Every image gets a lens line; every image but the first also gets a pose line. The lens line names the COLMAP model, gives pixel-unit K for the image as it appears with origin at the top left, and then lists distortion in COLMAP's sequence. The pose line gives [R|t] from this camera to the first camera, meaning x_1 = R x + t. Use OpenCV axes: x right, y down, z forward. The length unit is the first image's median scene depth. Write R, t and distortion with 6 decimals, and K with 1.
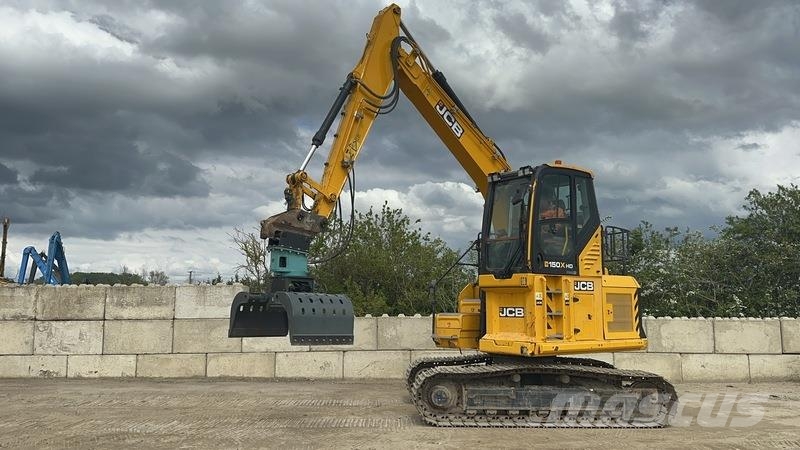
lens RADIAL K [[671.9, 0, 386.7], [0, 671.9, 231.8], [0, 0, 1]] dist [0.135583, -0.211514]
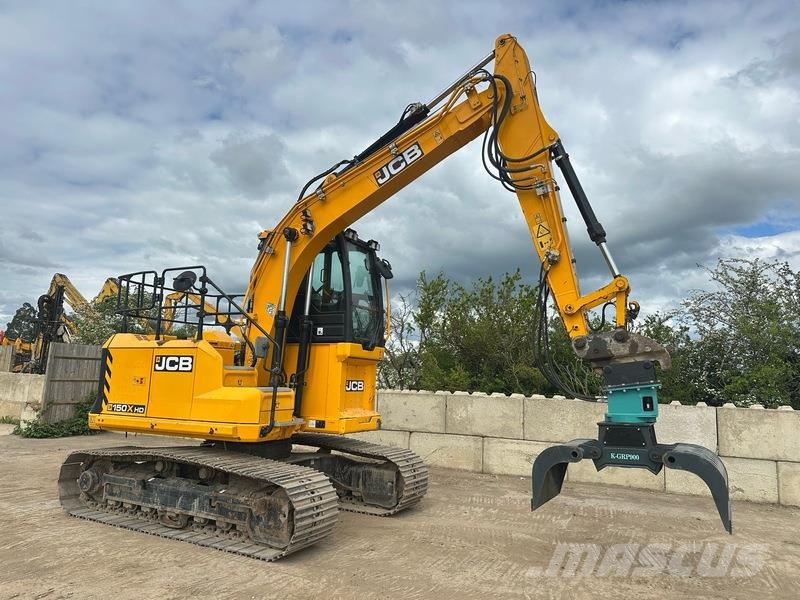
lens RADIAL K [[554.0, 0, 401.8], [0, 554.0, 299.3], [0, 0, 1]] dist [0.128659, -0.200656]
pose [[0.864355, -0.049342, -0.500456, 0.496437], [0.029201, 0.998420, -0.048005, 0.038732], [0.502034, 0.026880, 0.864430, 0.362199]]
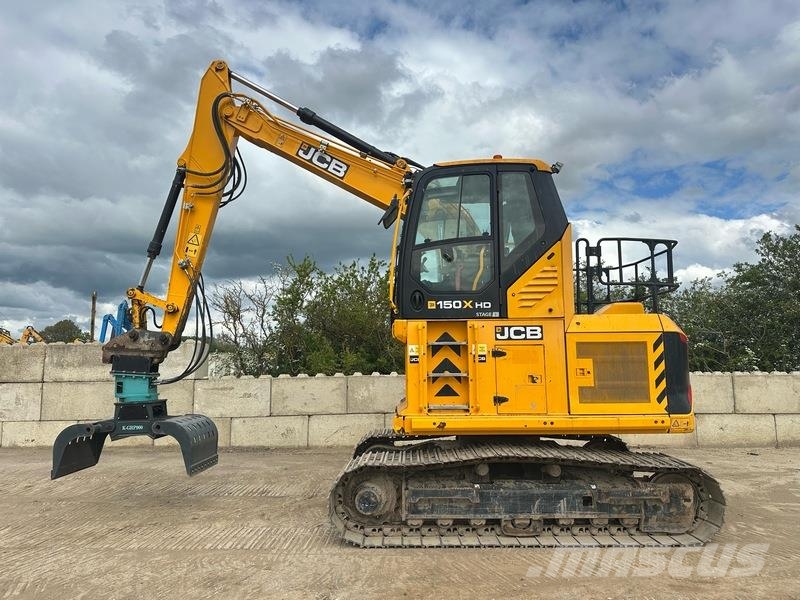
lens RADIAL K [[554.0, 0, 401.8], [0, 554.0, 299.3], [0, 0, 1]] dist [0.128659, -0.200656]
pose [[0.999362, -0.014871, -0.032470, 0.083921], [0.014870, 0.999889, -0.000271, 0.027277], [0.032470, -0.000212, 0.999473, 0.277033]]
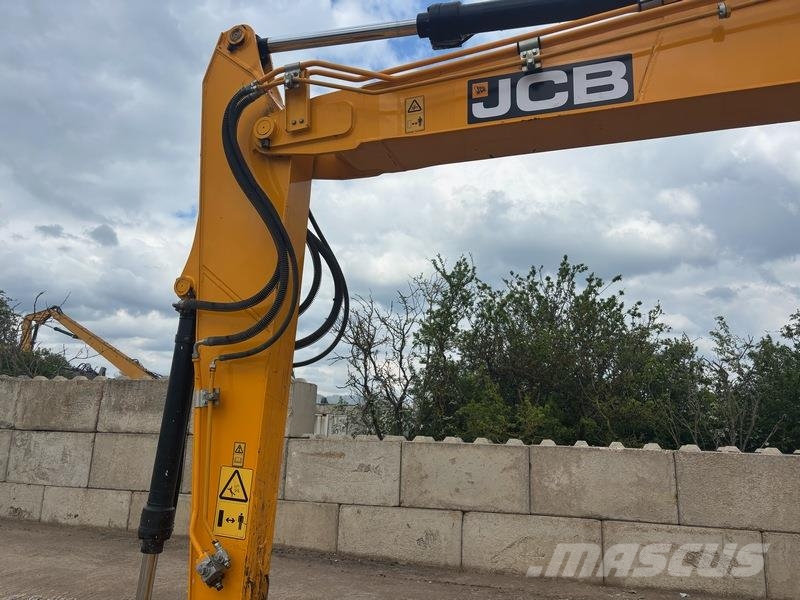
lens RADIAL K [[604.9, 0, 400.6], [0, 604.9, 309.6], [0, 0, 1]] dist [0.036813, -0.003285]
pose [[0.949381, -0.030278, -0.312666, 0.039454], [0.005813, 0.996867, -0.078883, 0.061922], [0.314074, 0.073072, 0.946582, 0.544935]]
